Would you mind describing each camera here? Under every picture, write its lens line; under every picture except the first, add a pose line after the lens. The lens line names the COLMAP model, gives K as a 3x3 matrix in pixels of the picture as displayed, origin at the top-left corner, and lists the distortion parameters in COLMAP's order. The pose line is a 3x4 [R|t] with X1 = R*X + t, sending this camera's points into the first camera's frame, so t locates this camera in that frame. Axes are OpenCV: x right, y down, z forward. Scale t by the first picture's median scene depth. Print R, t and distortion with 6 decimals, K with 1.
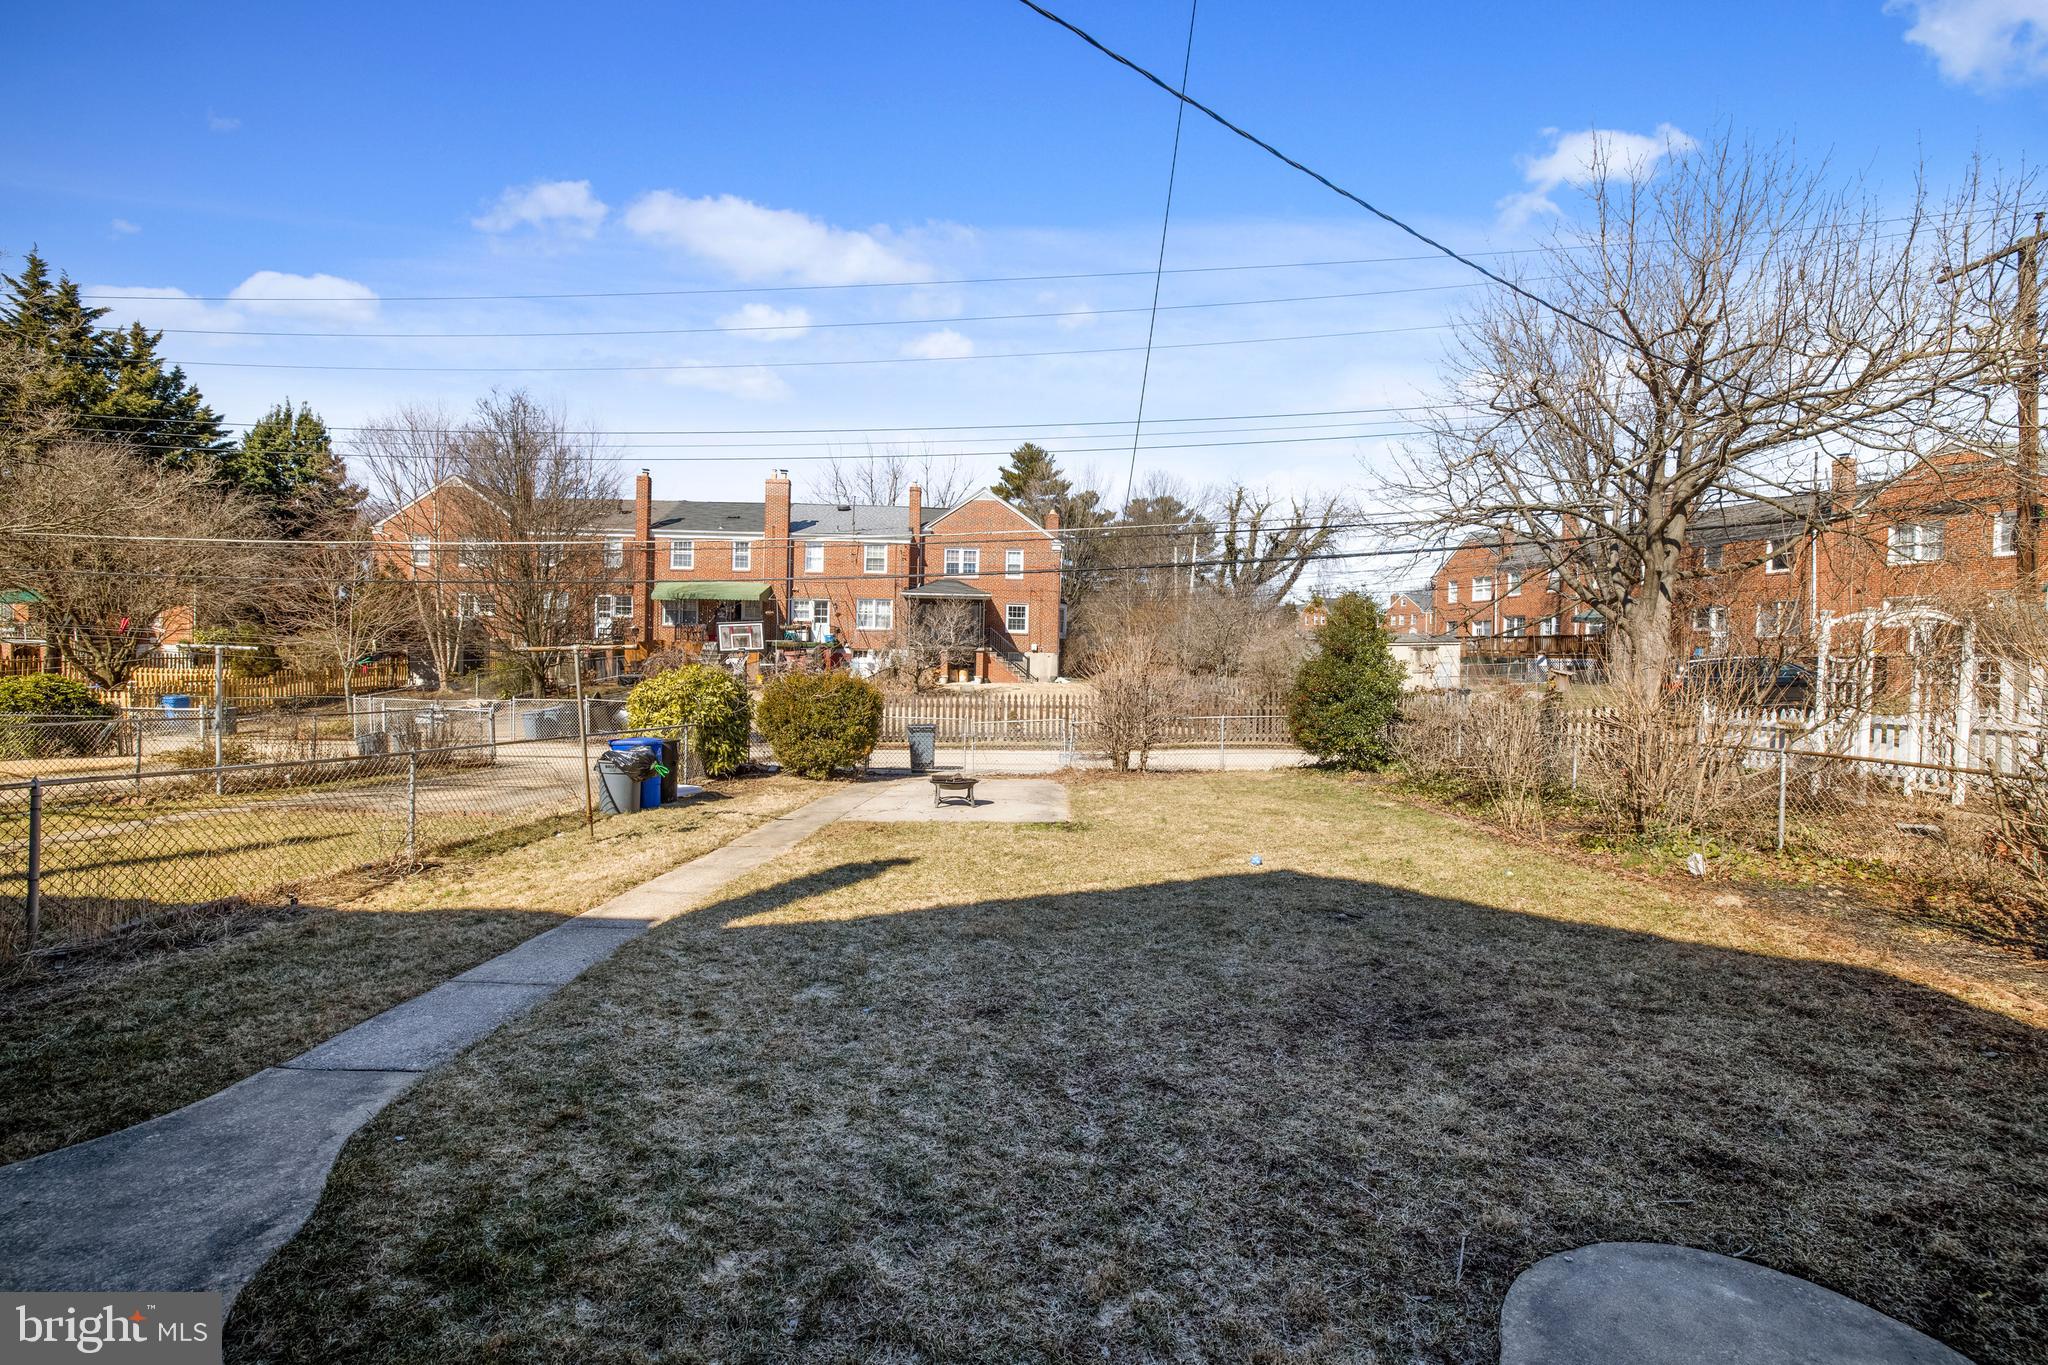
lens RADIAL K [[895.8, 0, 1024.8], [0, 895.8, 659.6], [0, 0, 1]] dist [-0.045365, 0.015871]
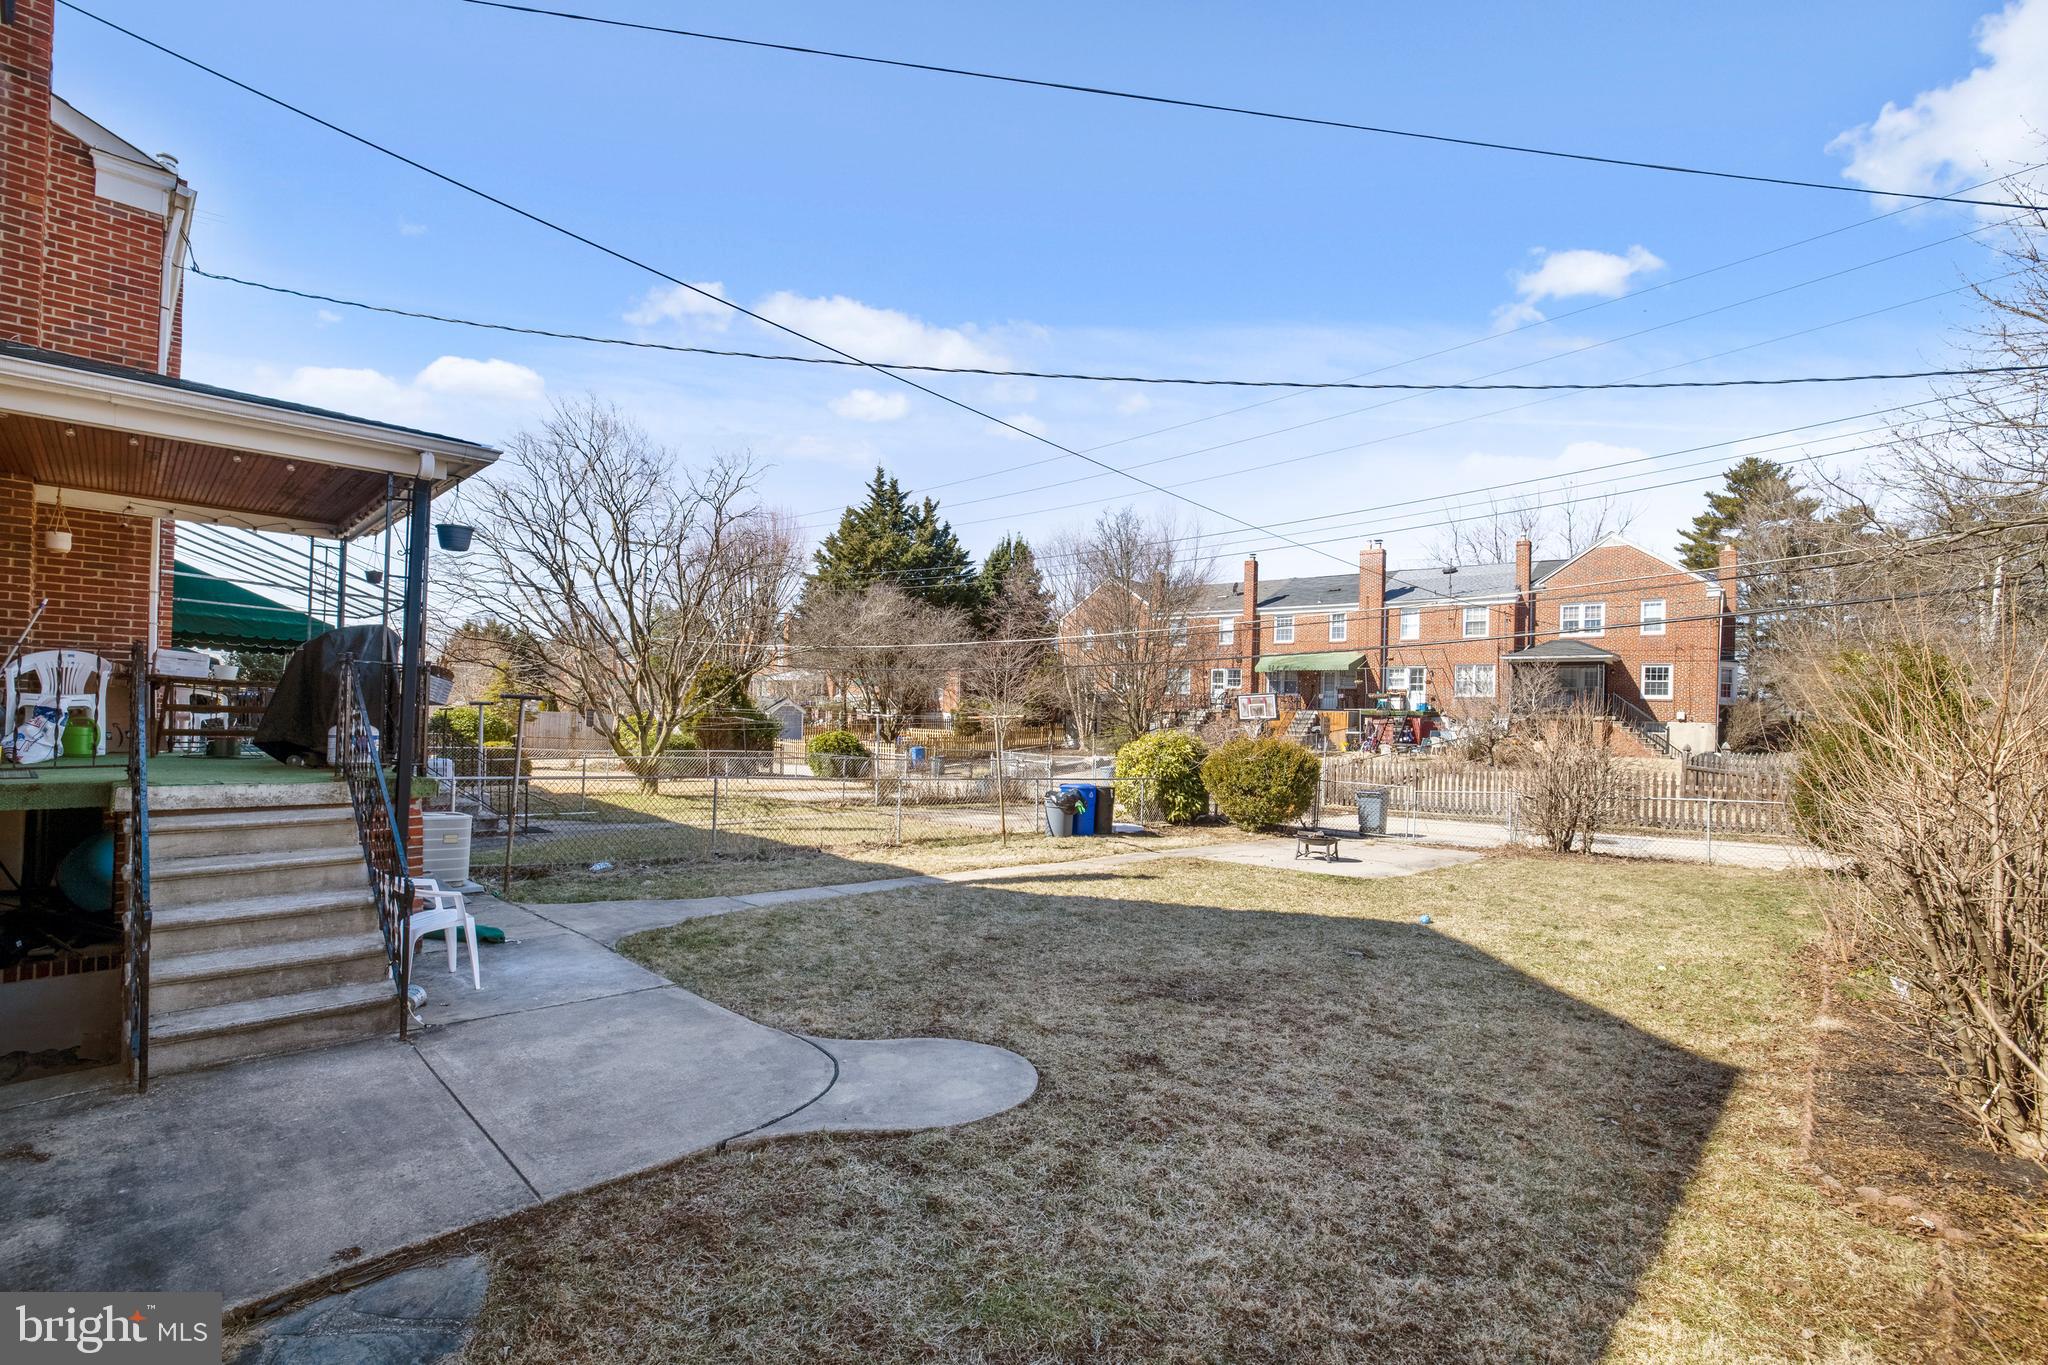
lens RADIAL K [[943.6, 0, 1048.0], [0, 943.6, 706.0], [0, 0, 1]] dist [-0.036424, 0.009424]
pose [[0.737735, -0.004269, -0.675077, 0.213439], [-0.010565, 0.999785, -0.017868, -0.001911], [0.675008, 0.020314, 0.737530, -0.042409]]
